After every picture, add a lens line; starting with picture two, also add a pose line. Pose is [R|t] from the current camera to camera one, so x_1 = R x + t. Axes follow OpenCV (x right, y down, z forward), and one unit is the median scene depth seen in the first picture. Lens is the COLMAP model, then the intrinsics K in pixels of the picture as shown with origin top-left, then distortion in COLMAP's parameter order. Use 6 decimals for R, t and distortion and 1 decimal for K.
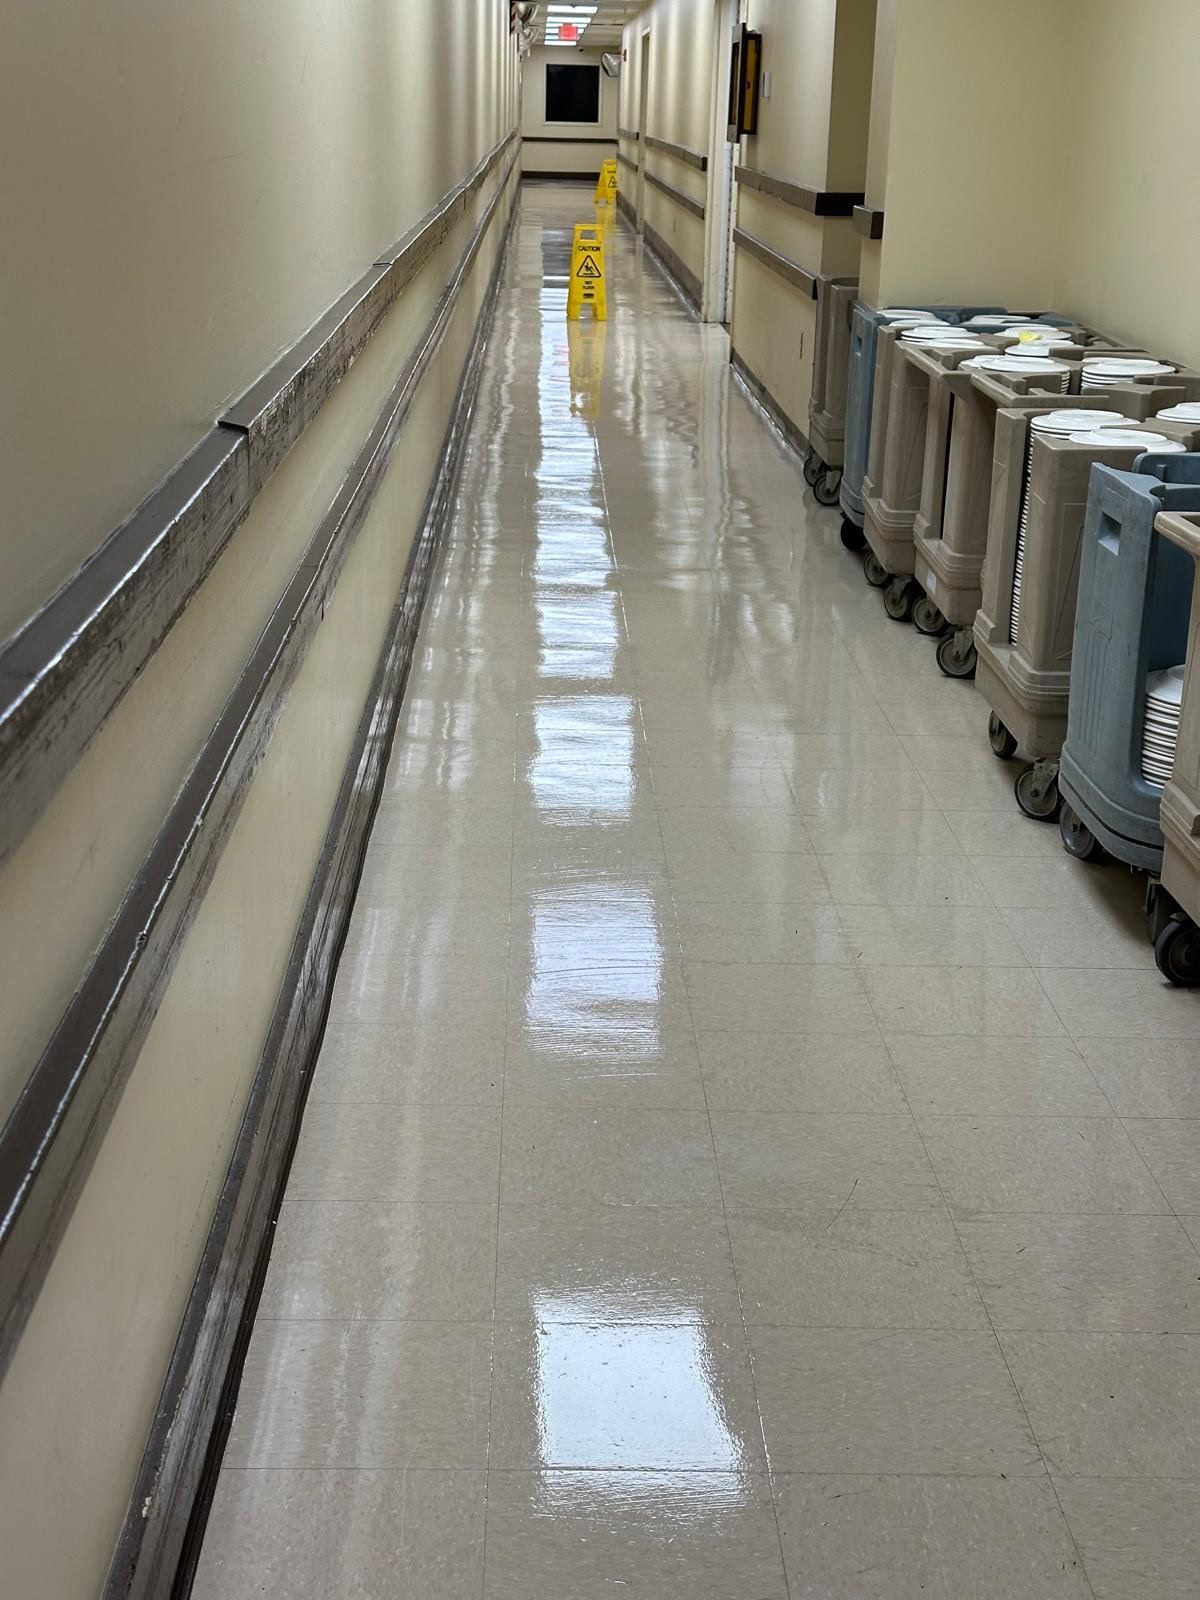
lens RADIAL K [[2238.7, 0, 600.0], [0, 2238.7, 800.0], [0, 0, 1]] dist [0.132122, 0.045211]
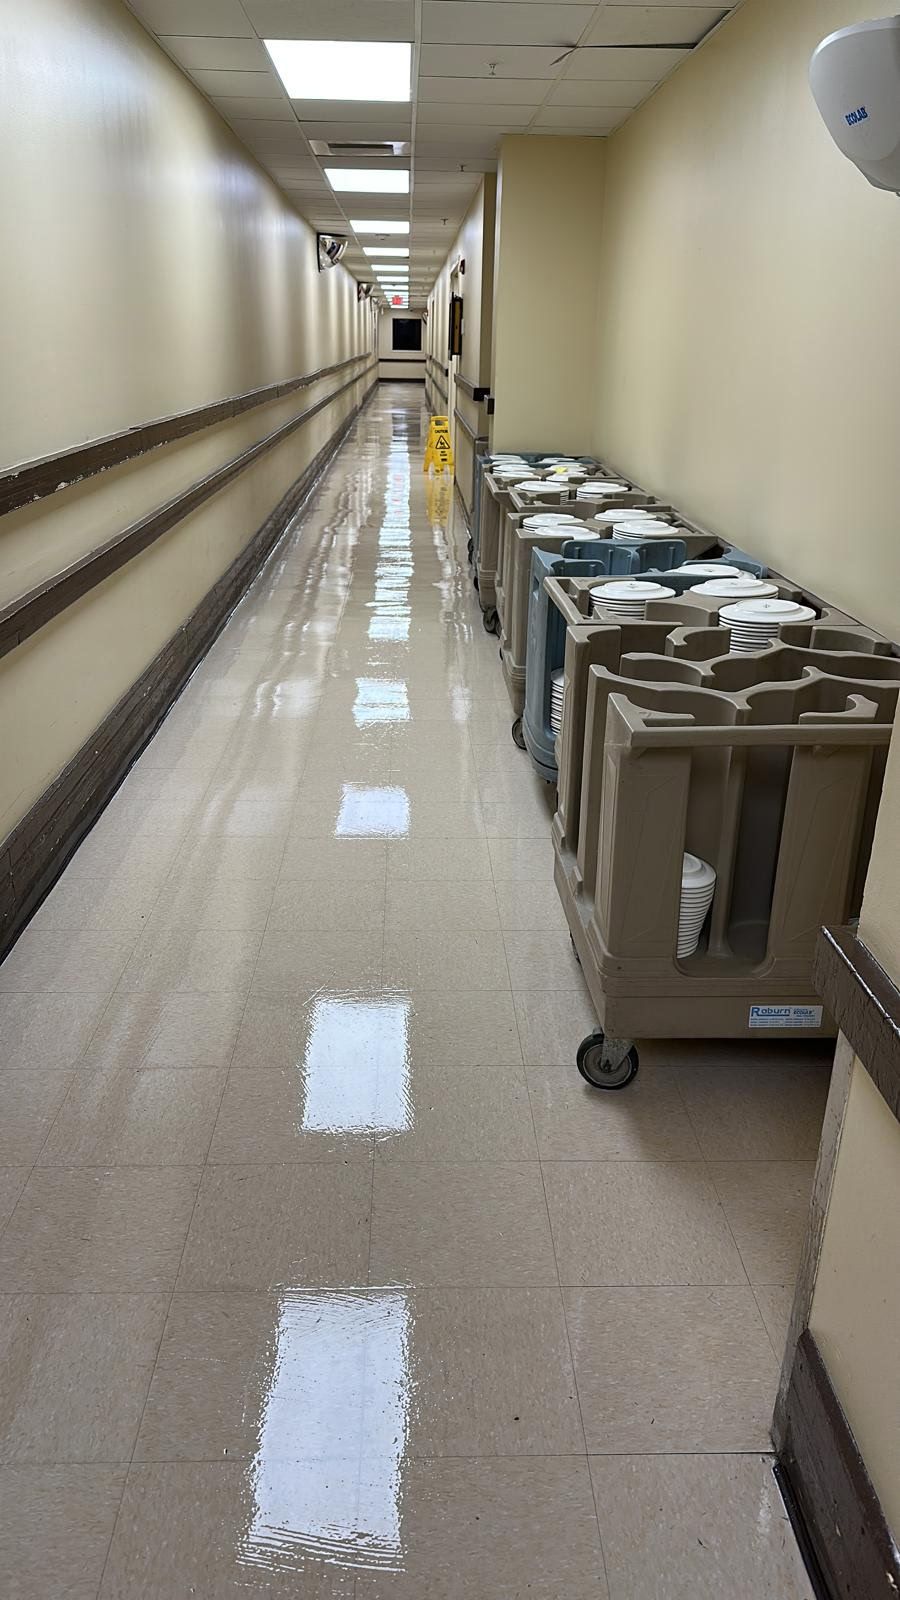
lens RADIAL K [[1171.8, 0, 450.0], [0, 1171.8, 800.0], [0, 0, 1]] dist [0.092075, -0.000931]
pose [[0.999948, -0.009769, -0.002965, 0.092445], [0.009954, 0.997458, 0.070560, -0.011579], [0.002268, -0.070586, 0.997503, 0.051065]]
